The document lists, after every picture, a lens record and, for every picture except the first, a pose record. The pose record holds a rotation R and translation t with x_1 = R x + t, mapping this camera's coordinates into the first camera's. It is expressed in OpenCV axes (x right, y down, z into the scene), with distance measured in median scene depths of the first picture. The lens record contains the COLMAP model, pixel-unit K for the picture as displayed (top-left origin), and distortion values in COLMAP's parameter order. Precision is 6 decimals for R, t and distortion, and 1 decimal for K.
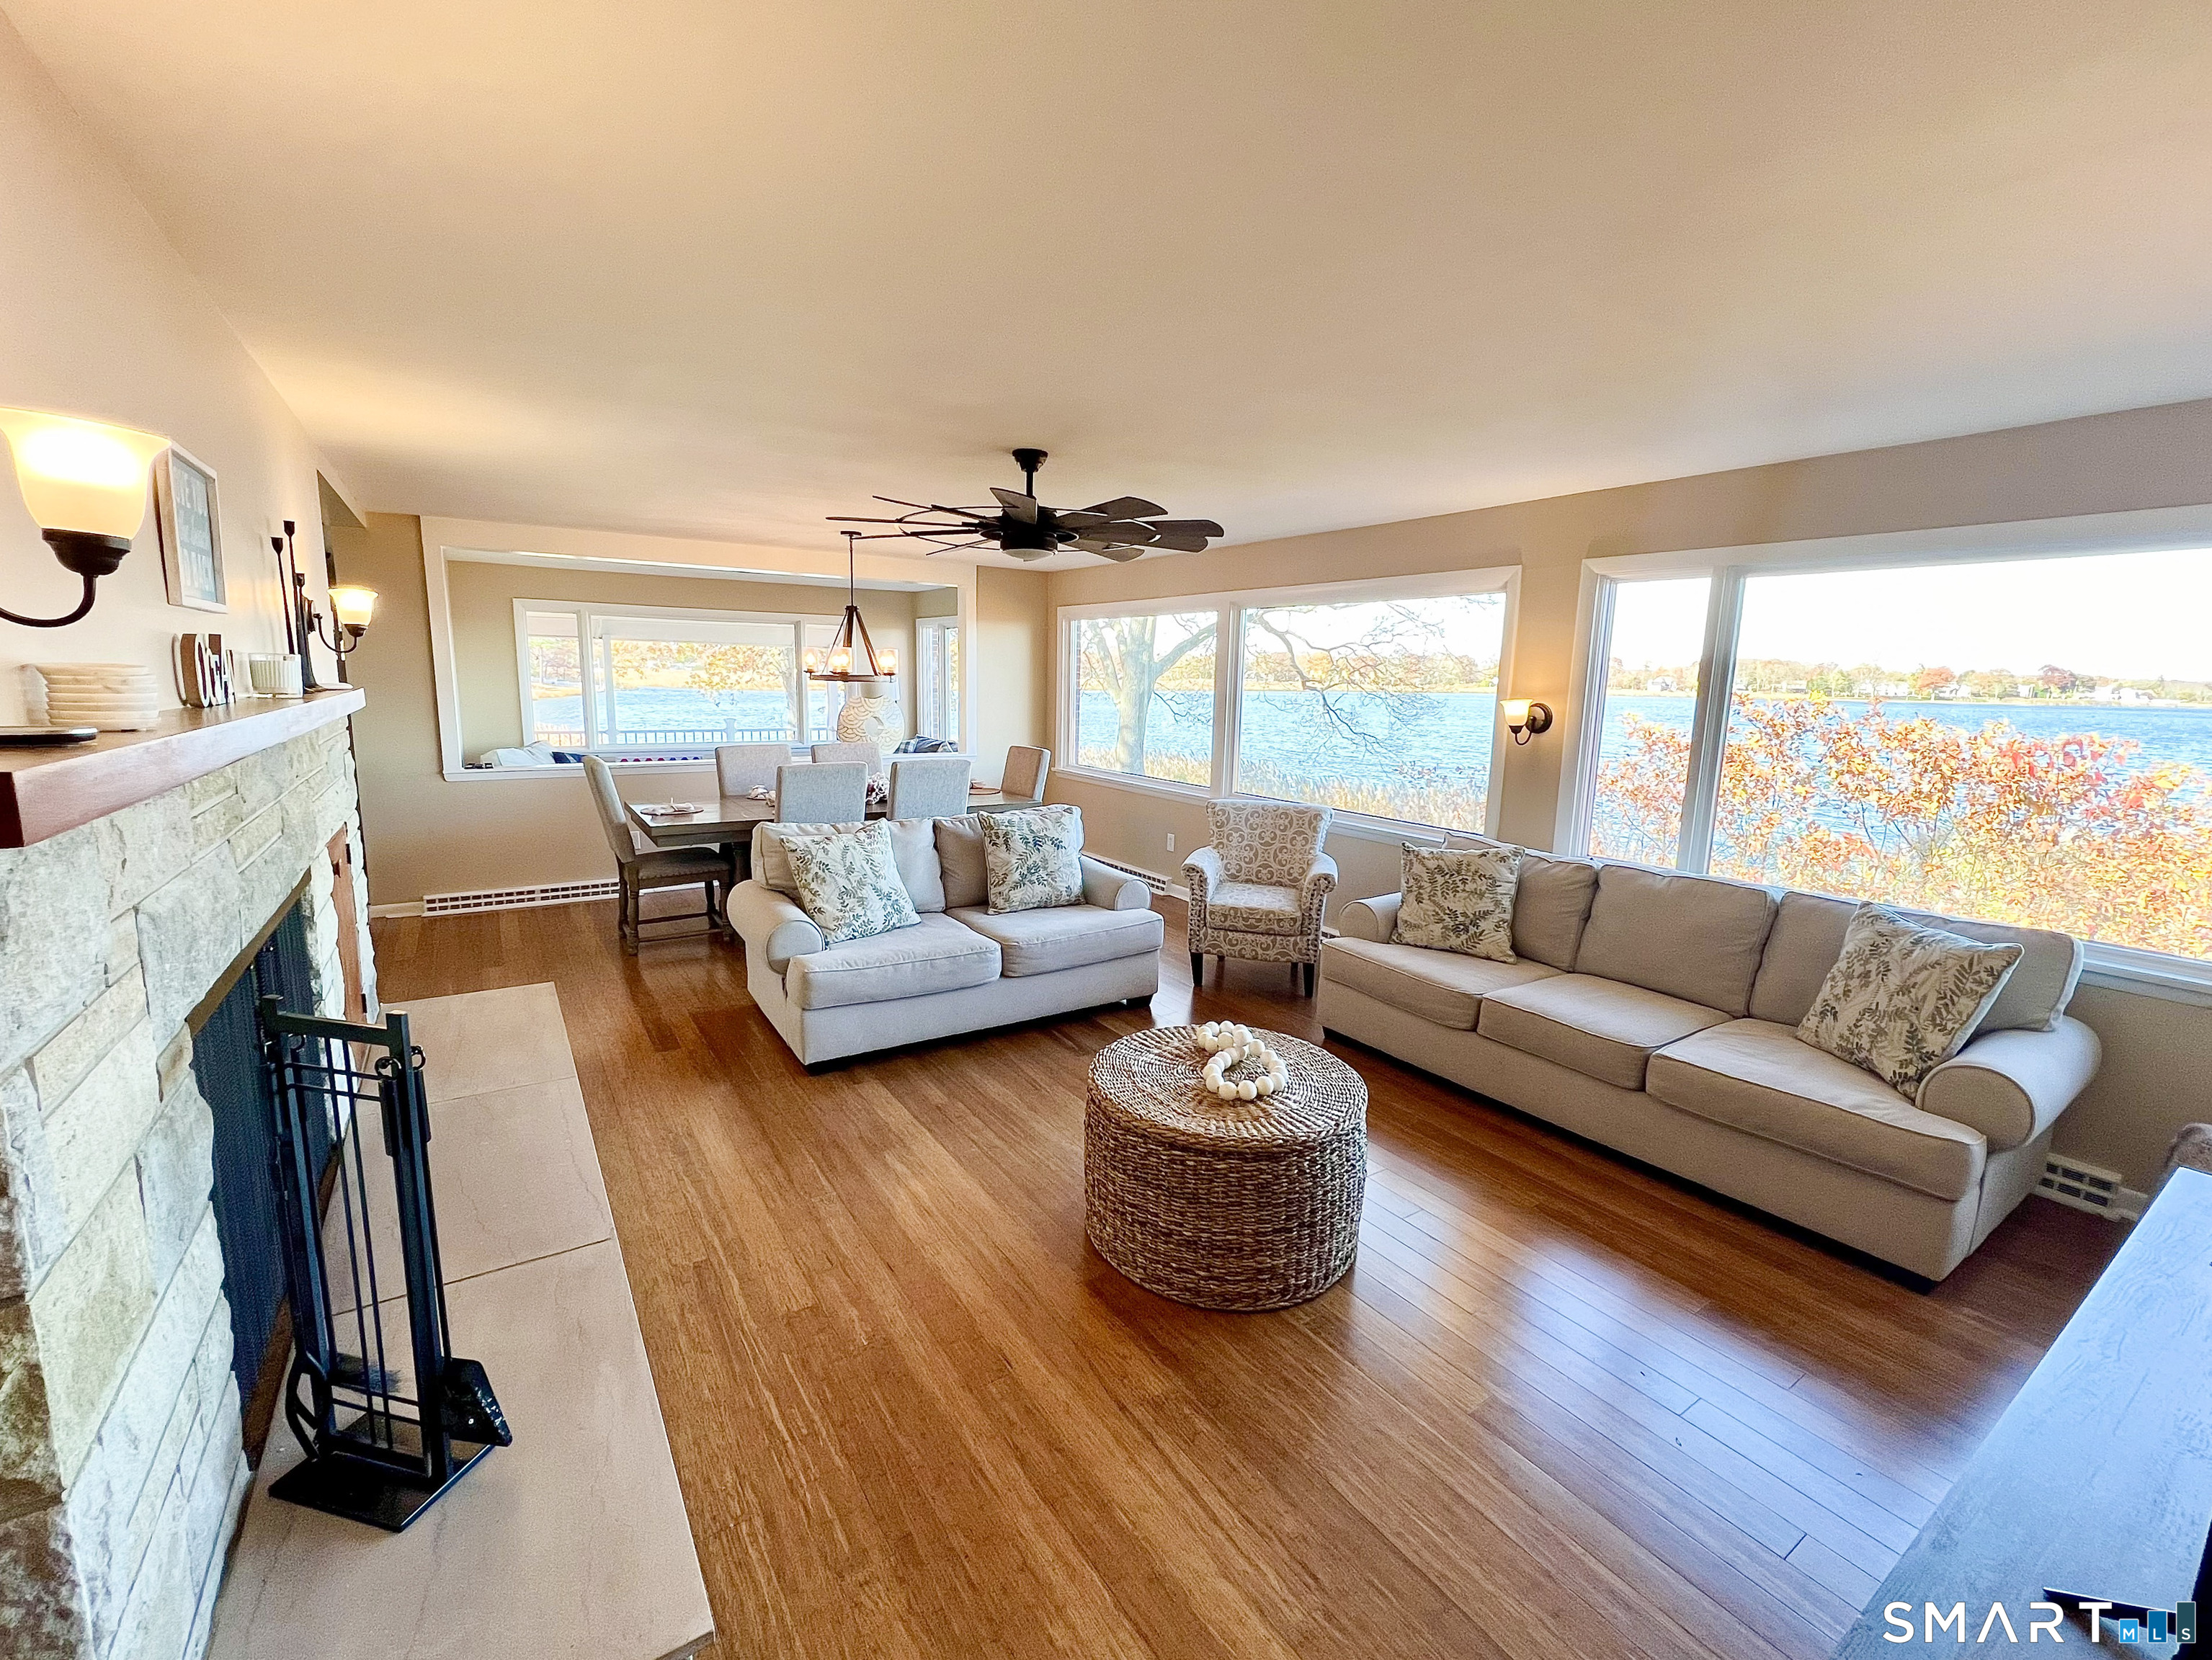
lens RADIAL K [[934.4, 0, 1094.0], [0, 934.4, 828.6], [0, 0, 1]] dist [0.000085, -0.000061]
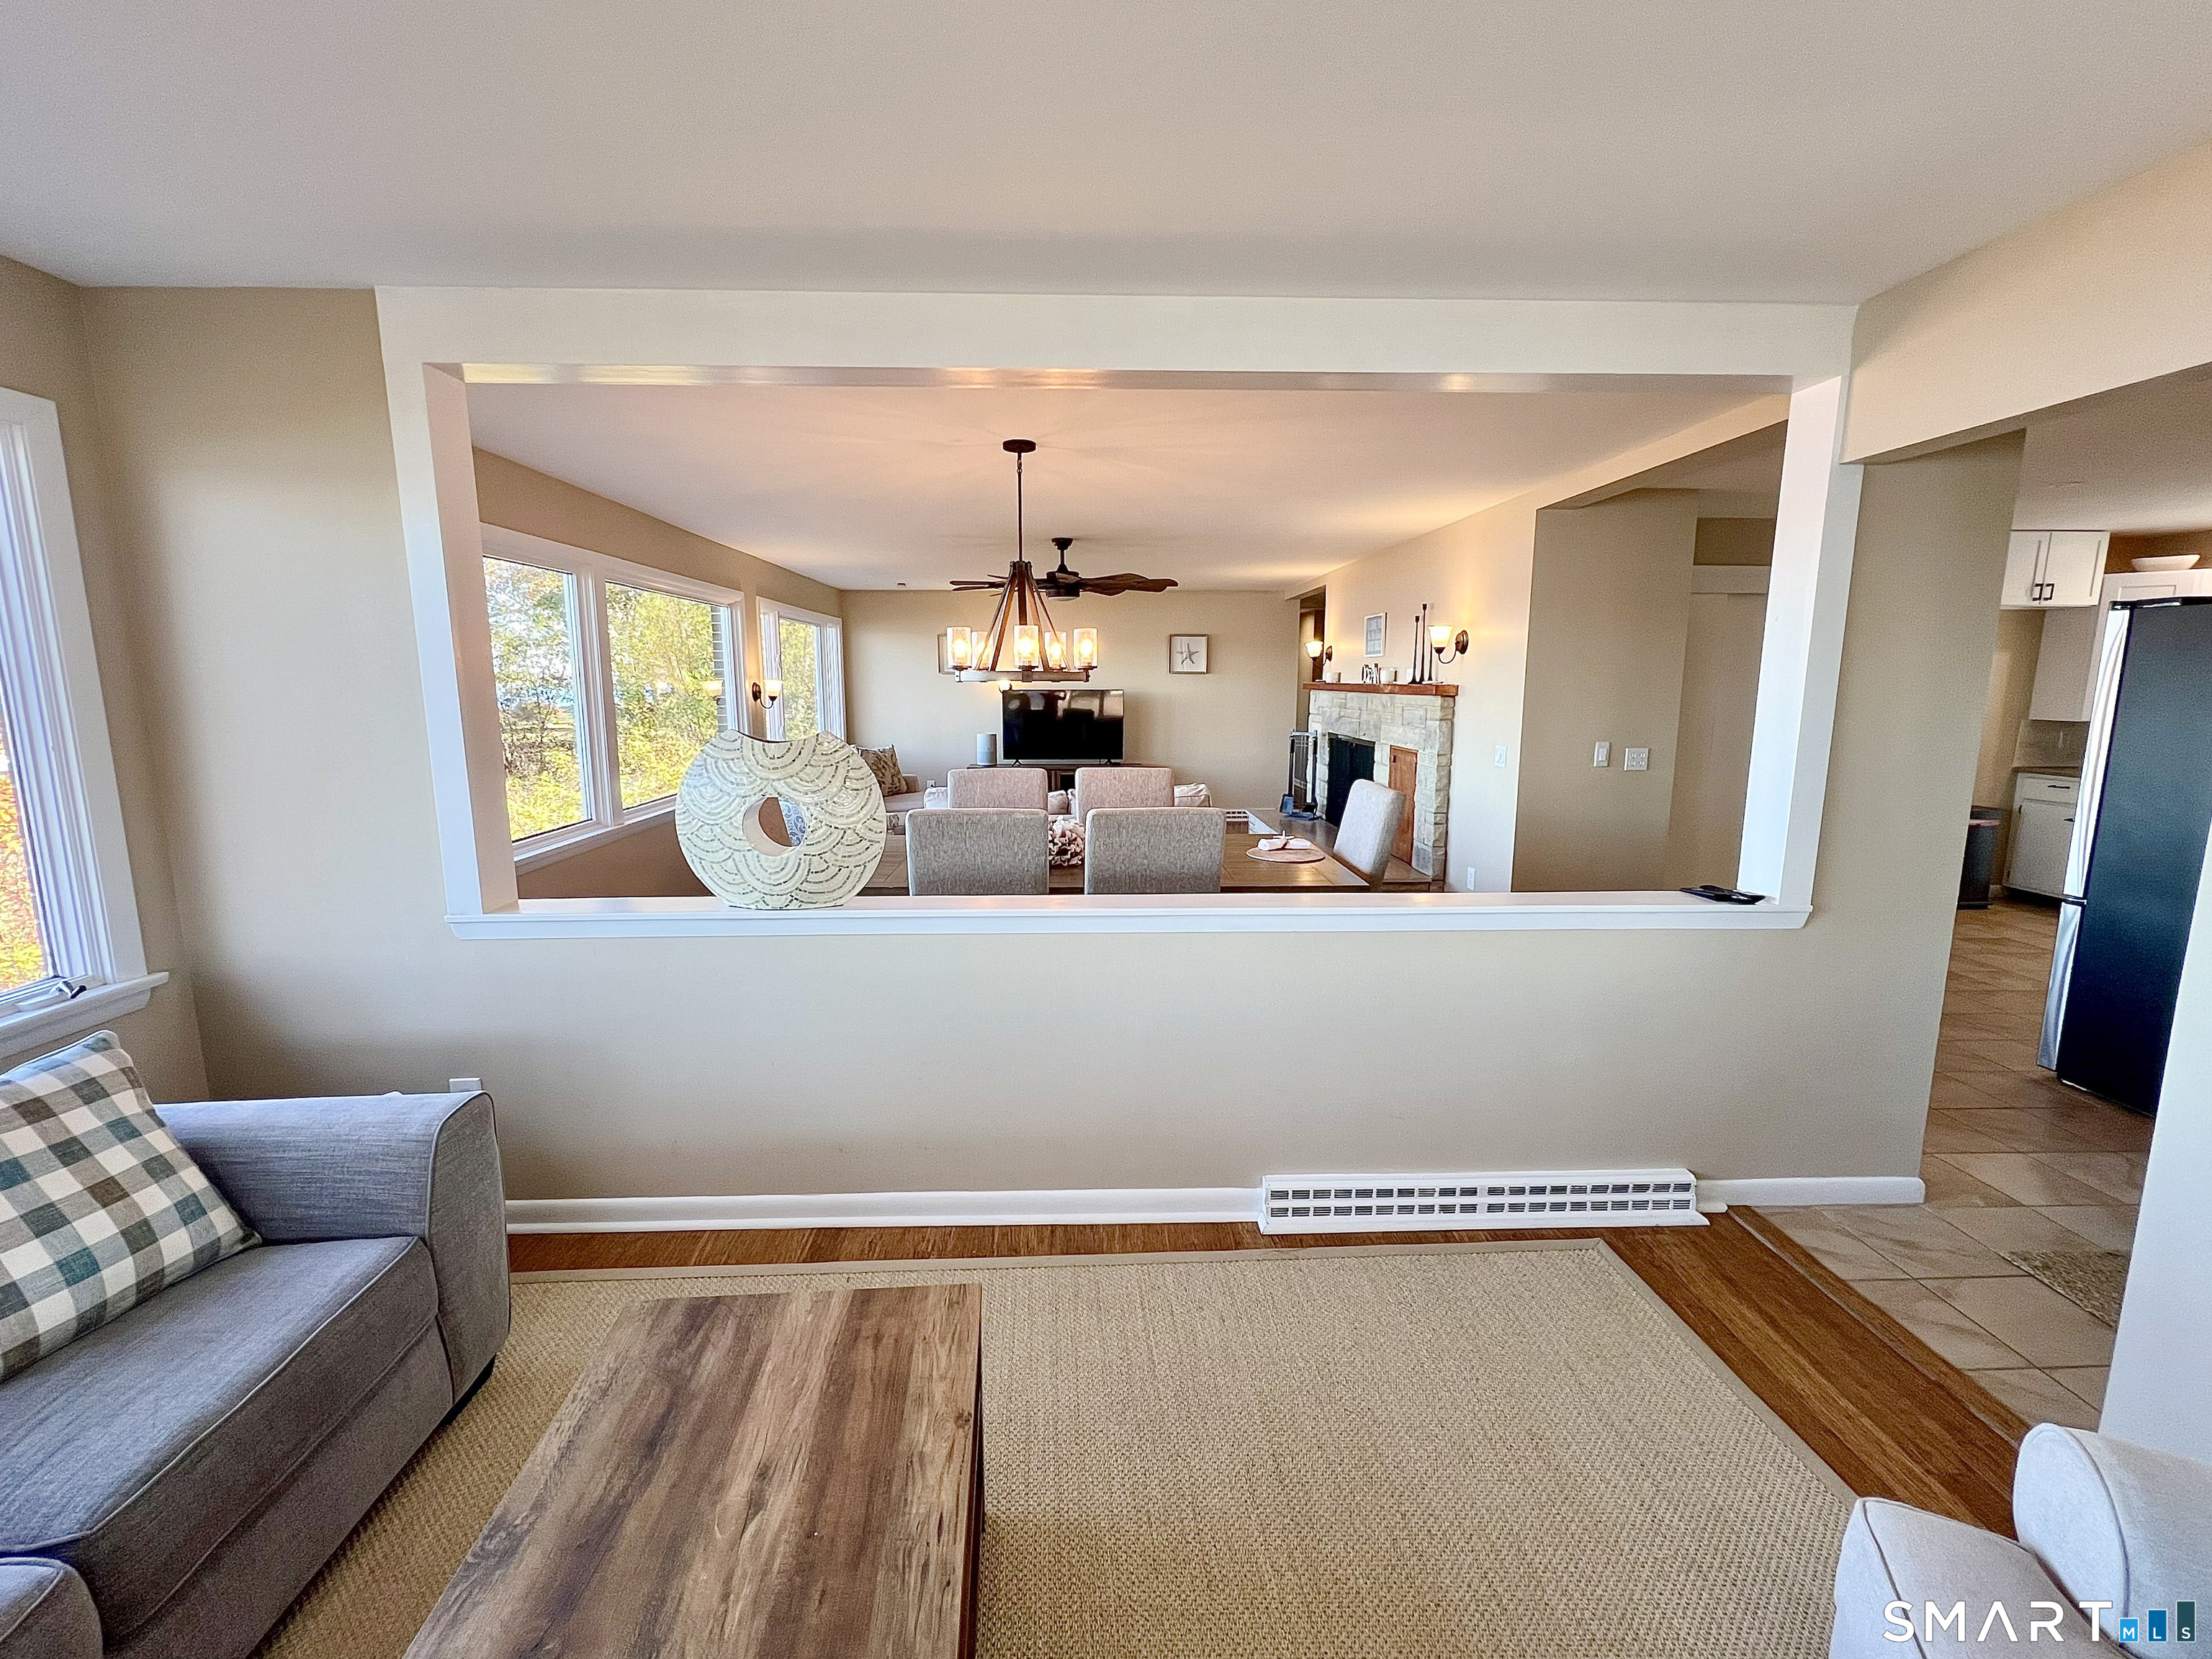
lens RADIAL K [[934.4, 0, 1094.0], [0, 934.4, 828.1], [0, 0, 1]] dist [0.000085, -0.000061]
pose [[-0.850054, -0.103162, 0.516494, -0.909300], [0.068536, 0.950628, 0.302672, -0.357529], [-0.522218, 0.292686, -0.801014, 2.150929]]
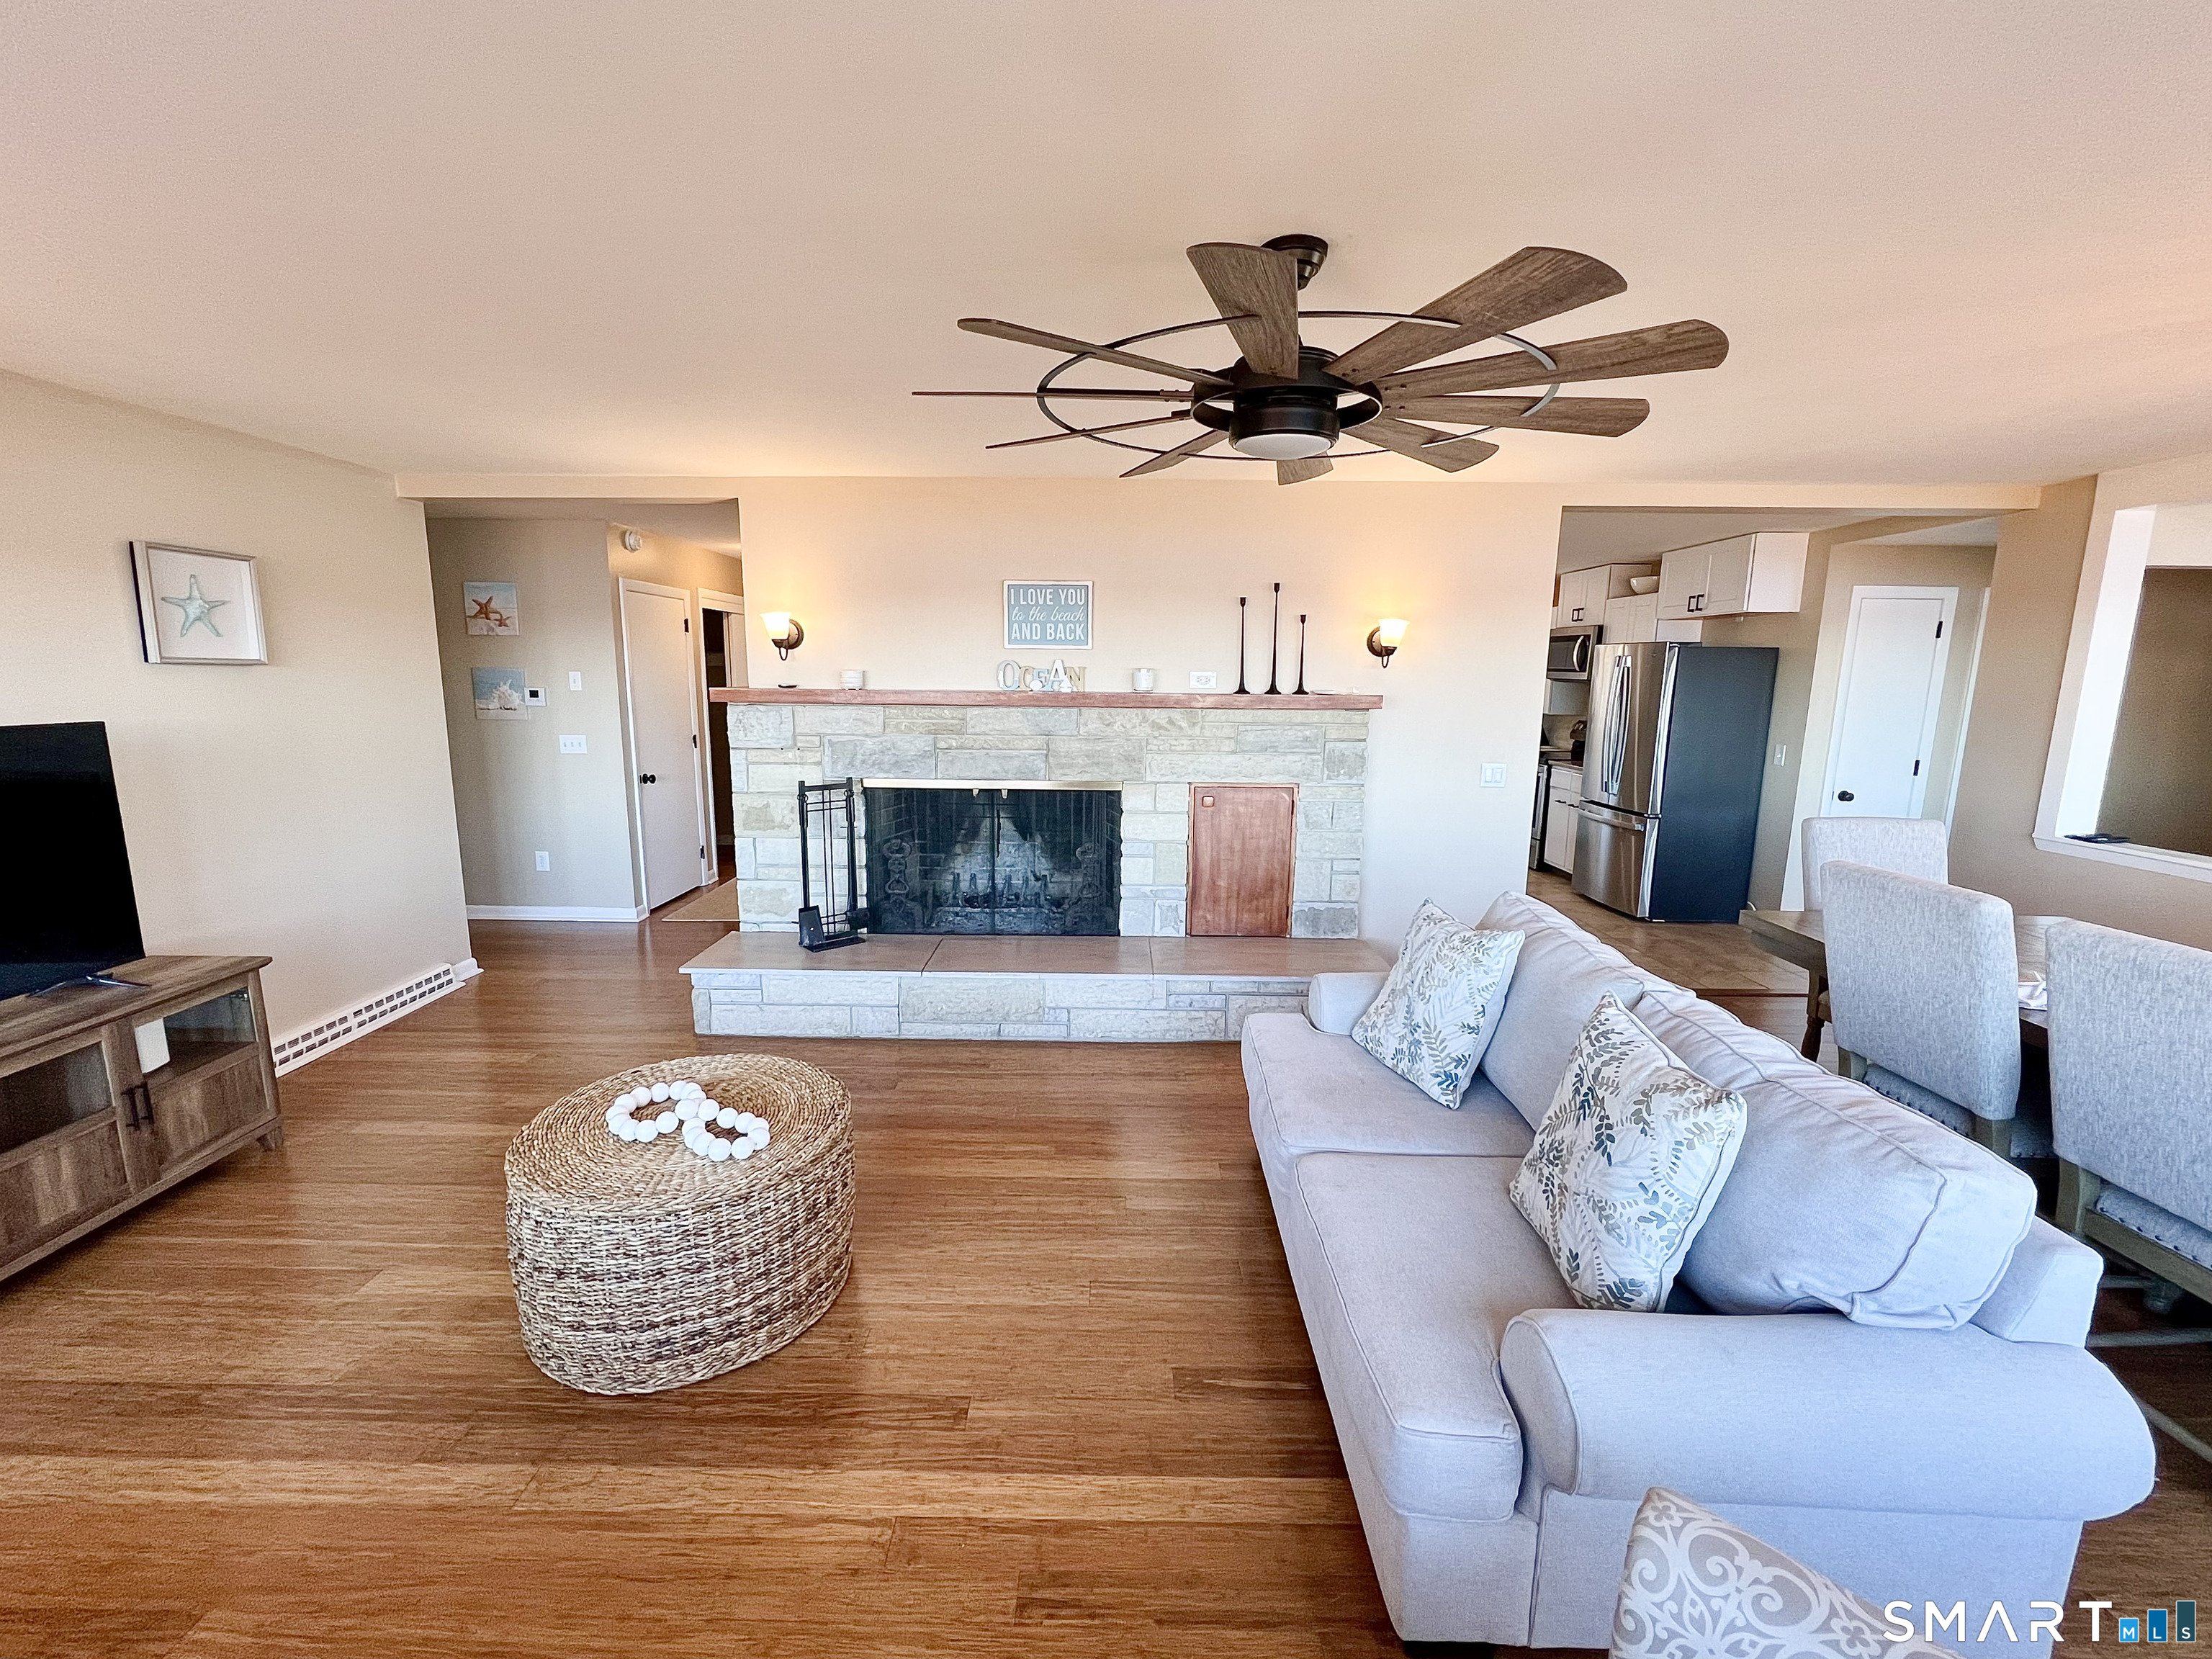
lens RADIAL K [[918.1, 0, 1096.2], [0, 918.1, 825.9], [0, 0, 1]] dist [0.001474, -0.000132]
pose [[-0.559368, 0.112527, -0.821246, 0.395864], [-0.156566, 0.958567, 0.237983, -0.173443], [0.813999, 0.261699, -0.518573, 1.102222]]
